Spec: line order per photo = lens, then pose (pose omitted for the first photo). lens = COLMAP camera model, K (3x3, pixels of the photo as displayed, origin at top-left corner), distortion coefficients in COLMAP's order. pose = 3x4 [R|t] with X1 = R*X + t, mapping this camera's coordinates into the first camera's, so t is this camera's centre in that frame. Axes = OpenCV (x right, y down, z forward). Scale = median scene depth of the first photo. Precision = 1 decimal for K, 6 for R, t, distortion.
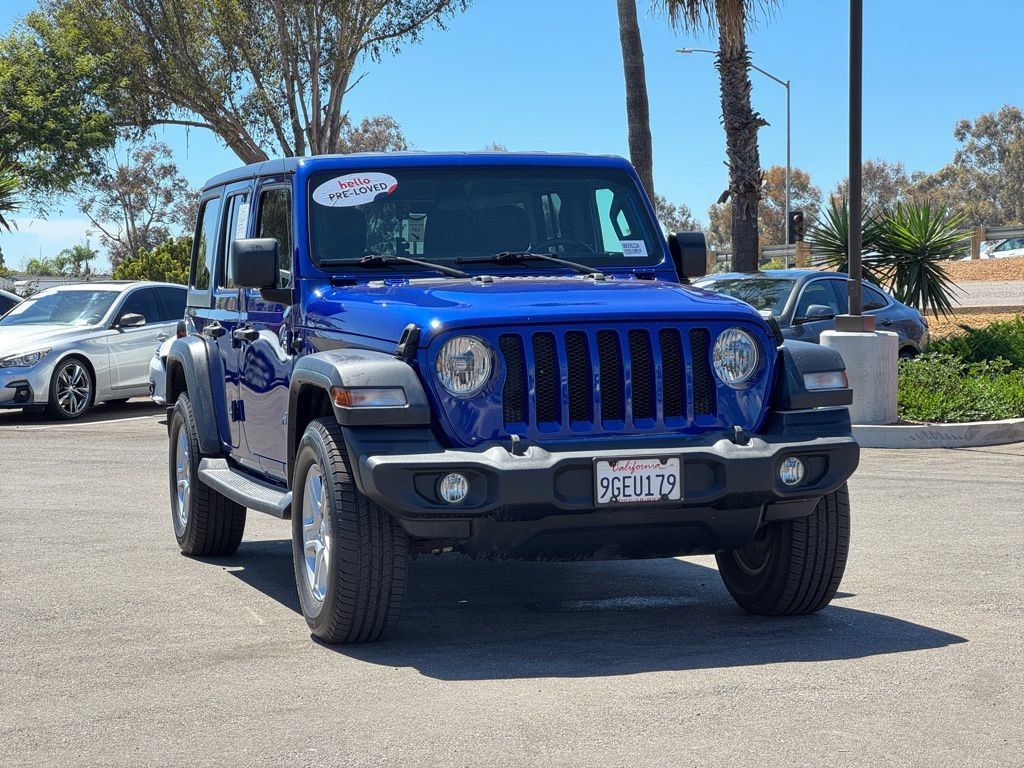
lens RADIAL K [[2172.1, 0, 512.5], [0, 2172.1, 336.6], [0, 0, 1]] dist [0.098209, 0.000000]
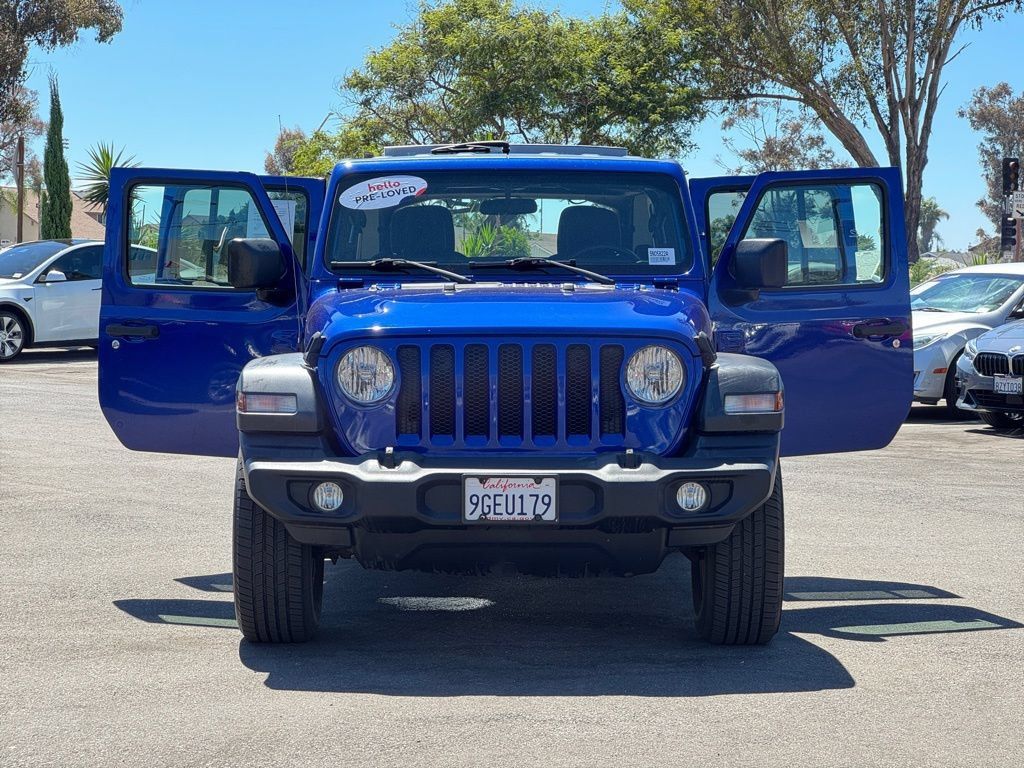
lens RADIAL K [[2172.1, 0, 522.2], [0, 2172.1, 383.0], [0, 0, 1]] dist [0.098209, 0.000000]
pose [[0.957797, 0.038922, -0.284798, 0.298980], [-0.029078, 0.998827, 0.038714, -0.021618], [0.285971, -0.028799, 0.957805, 0.051980]]
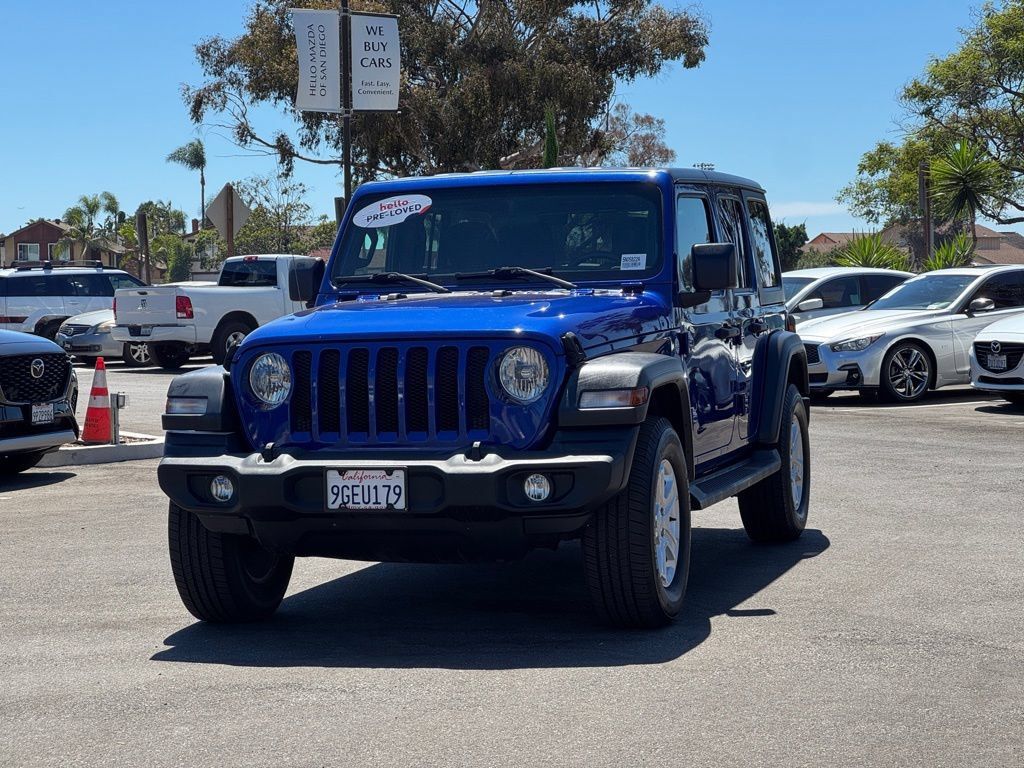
lens RADIAL K [[2172.1, 0, 510.2], [0, 2172.1, 387.6], [0, 0, 1]] dist [0.098209, 0.000000]
pose [[0.833179, 0.022268, -0.552555, 0.620812], [-0.001696, 0.999287, 0.037714, -0.021677], [0.553001, -0.030486, 0.832622, 0.128627]]
